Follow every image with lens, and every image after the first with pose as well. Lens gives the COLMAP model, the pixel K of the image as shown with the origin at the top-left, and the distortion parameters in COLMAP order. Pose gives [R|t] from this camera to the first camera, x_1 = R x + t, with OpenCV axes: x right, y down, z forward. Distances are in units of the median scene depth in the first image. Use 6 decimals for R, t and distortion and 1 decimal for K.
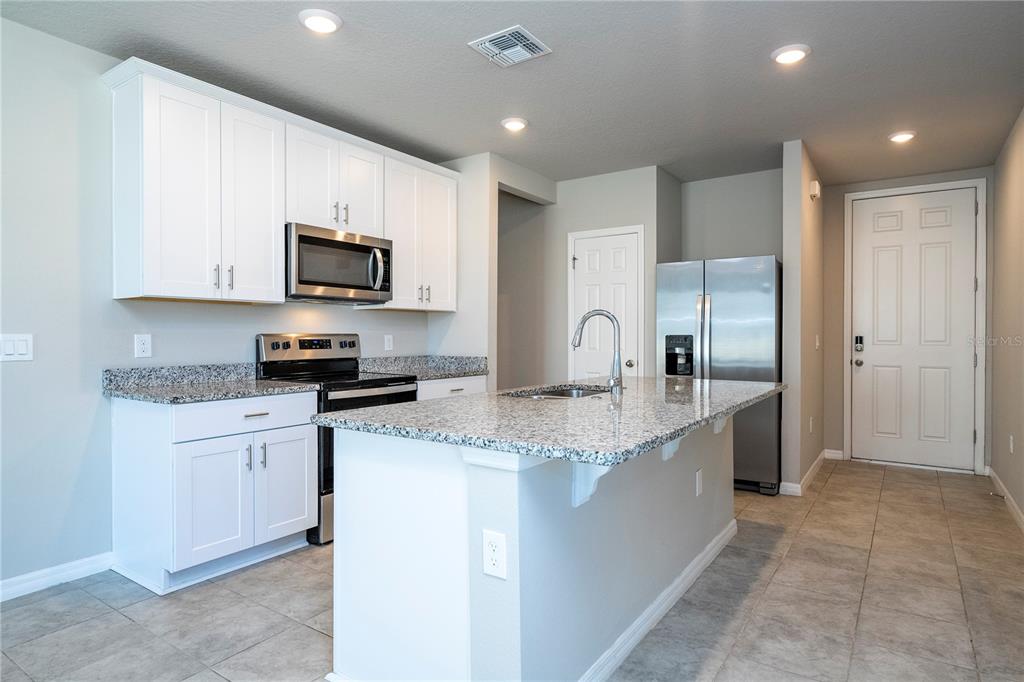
lens RADIAL K [[579.6, 0, 517.4], [0, 579.6, 332.5], [0, 0, 1]] dist [-0.002437, -0.001242]
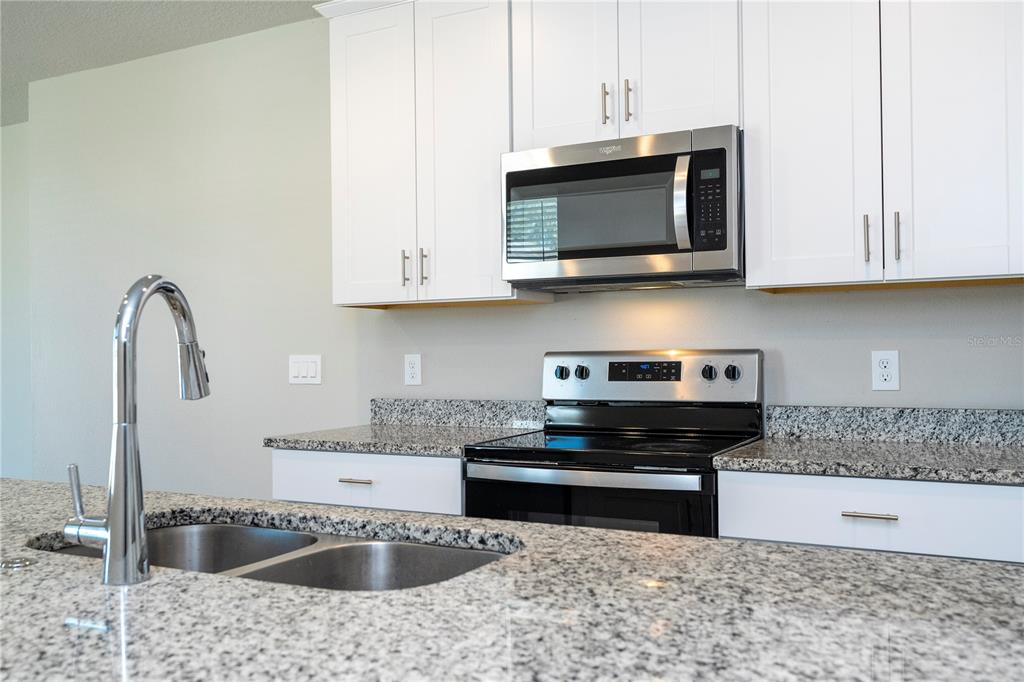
lens RADIAL K [[931.2, 0, 515.2], [0, 931.2, 340.0], [0, 0, 1]] dist [0.010403, 0.000000]
pose [[0.103279, -0.013709, -0.994558, 0.451293], [0.014888, 0.999814, -0.012236, 0.001319], [0.994541, -0.013543, 0.103464, 0.817593]]
